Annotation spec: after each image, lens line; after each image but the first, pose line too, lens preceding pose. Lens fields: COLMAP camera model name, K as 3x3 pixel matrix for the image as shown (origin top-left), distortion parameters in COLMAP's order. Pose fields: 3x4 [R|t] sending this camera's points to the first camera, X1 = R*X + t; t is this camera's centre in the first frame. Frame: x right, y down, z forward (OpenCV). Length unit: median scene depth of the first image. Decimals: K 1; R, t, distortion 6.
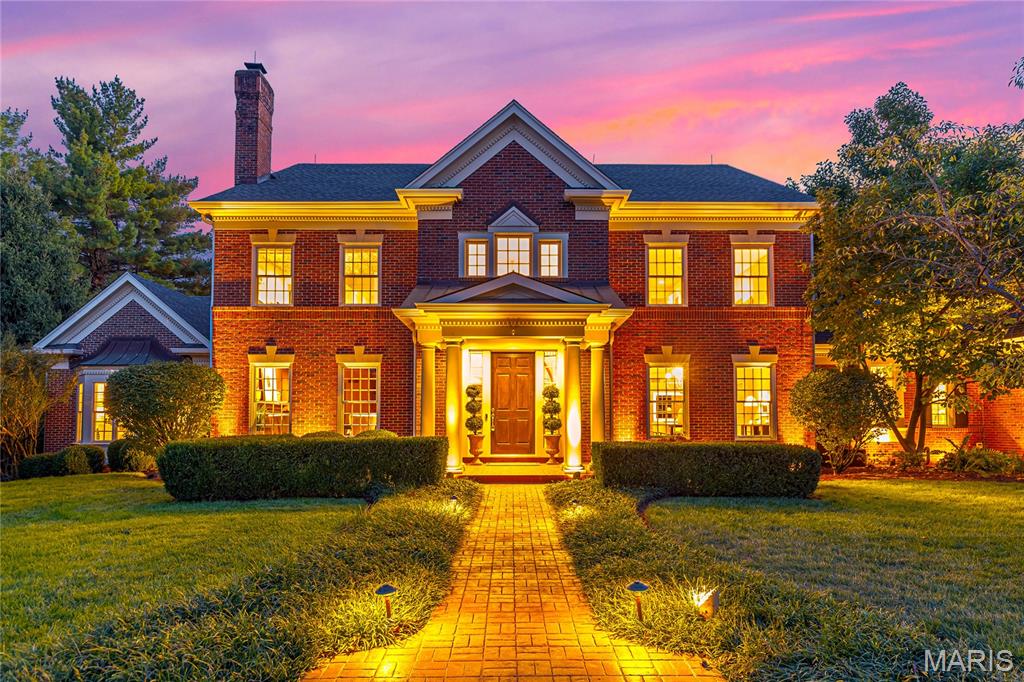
lens RADIAL K [[592.5, 0, 511.9], [0, 592.5, 334.1], [0, 0, 1]] dist [0.006715, 0.000844]
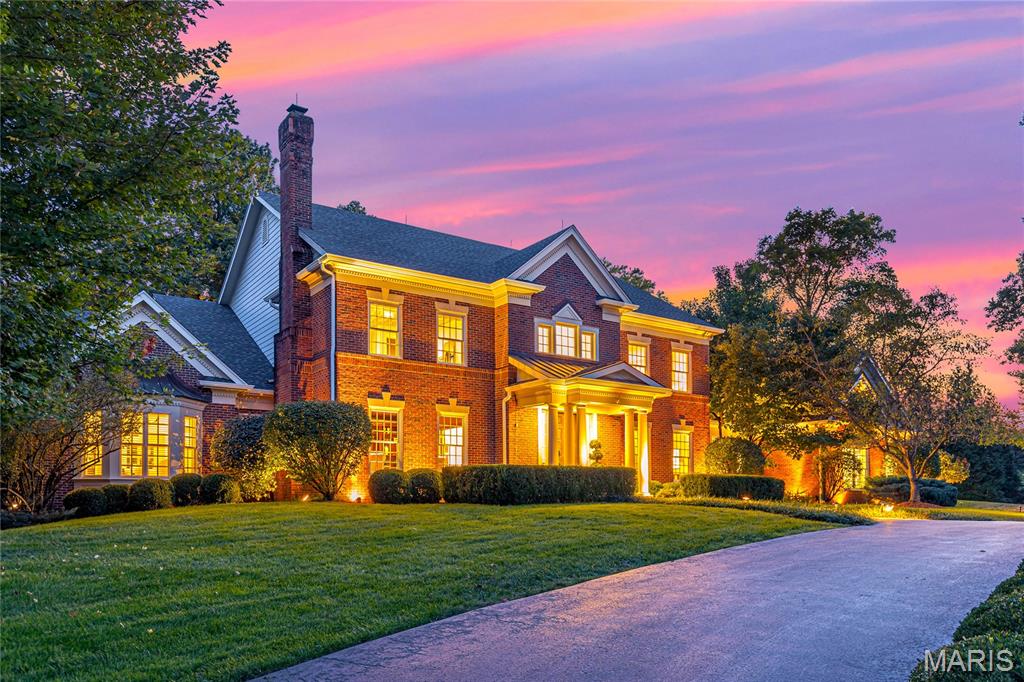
lens RADIAL K [[748.9, 0, 512.0], [0, 748.9, 344.4], [0, 0, 1]] dist [-0.000276, 0.000042]
pose [[0.830166, 0.118921, 0.544685, -0.991873], [-0.089302, 0.992735, -0.080637, 0.022921], [-0.550317, 0.018301, 0.834755, -0.329914]]
